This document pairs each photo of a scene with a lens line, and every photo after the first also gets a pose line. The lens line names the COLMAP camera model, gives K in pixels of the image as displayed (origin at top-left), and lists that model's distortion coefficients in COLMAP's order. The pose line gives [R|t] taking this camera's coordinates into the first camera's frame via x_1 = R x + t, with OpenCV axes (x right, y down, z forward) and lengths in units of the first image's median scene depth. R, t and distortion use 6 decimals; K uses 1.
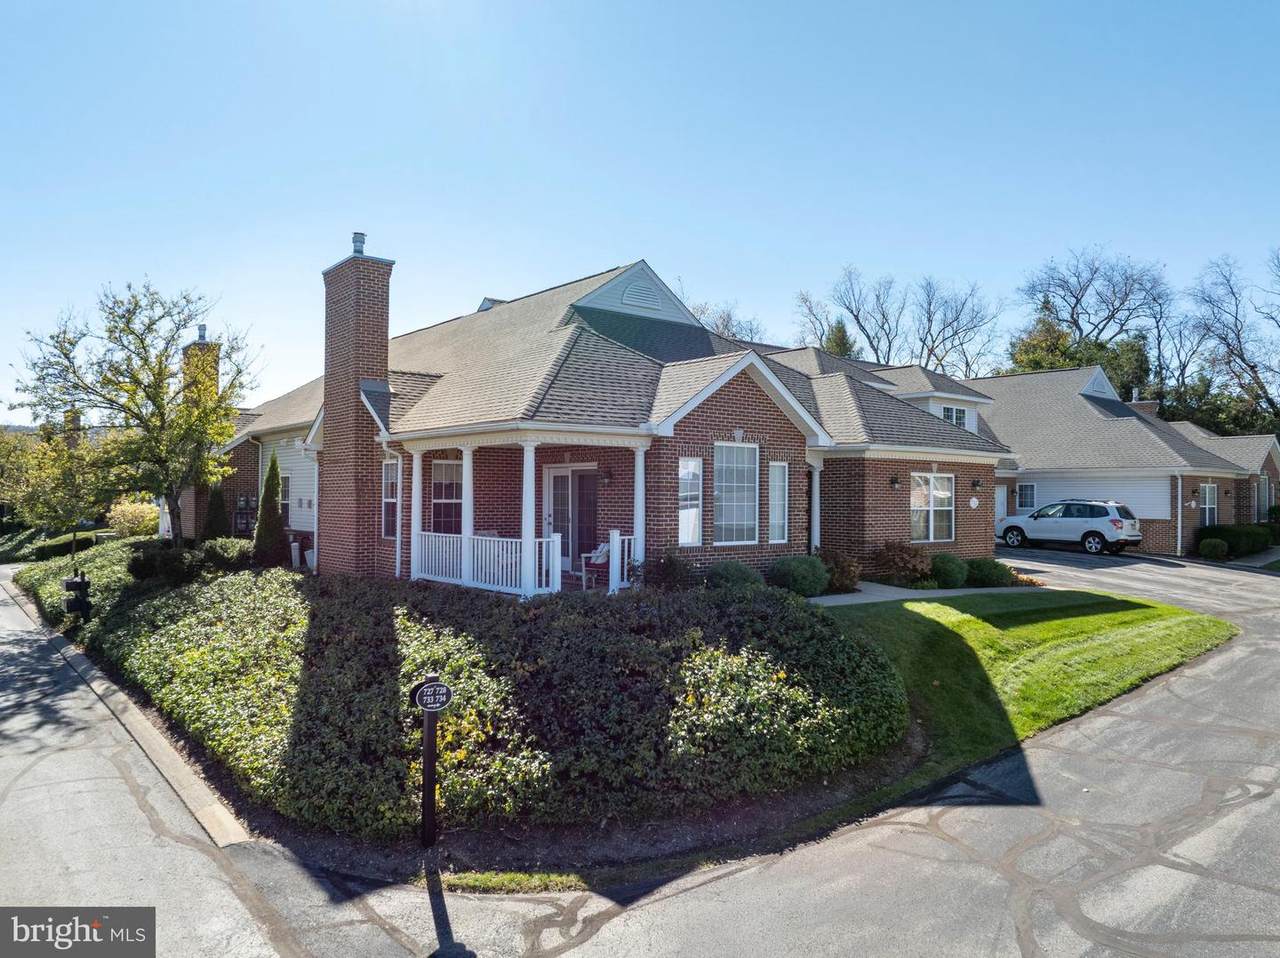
lens RADIAL K [[895.2, 0, 638.2], [0, 895.2, 484.9], [0, 0, 1]] dist [-0.031281, -0.006761]
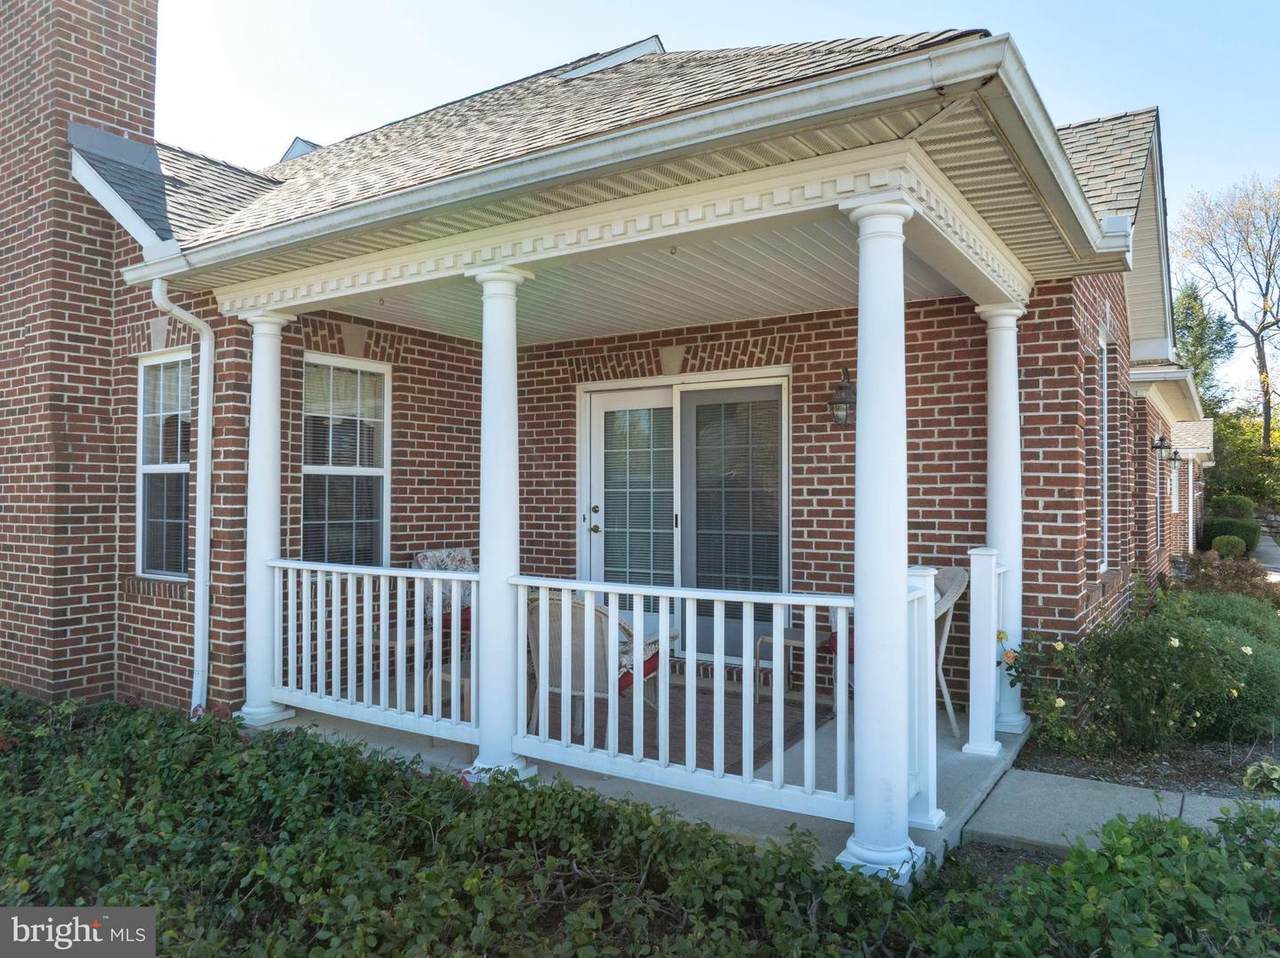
lens RADIAL K [[895.2, 0, 638.2], [0, 895.2, 484.9], [0, 0, 1]] dist [-0.031281, -0.006761]
pose [[0.956765, 0.001566, 0.290856, -0.205460], [-0.001963, 0.999997, 0.001074, 0.023423], [-0.290854, -0.001598, 0.956766, 0.627374]]
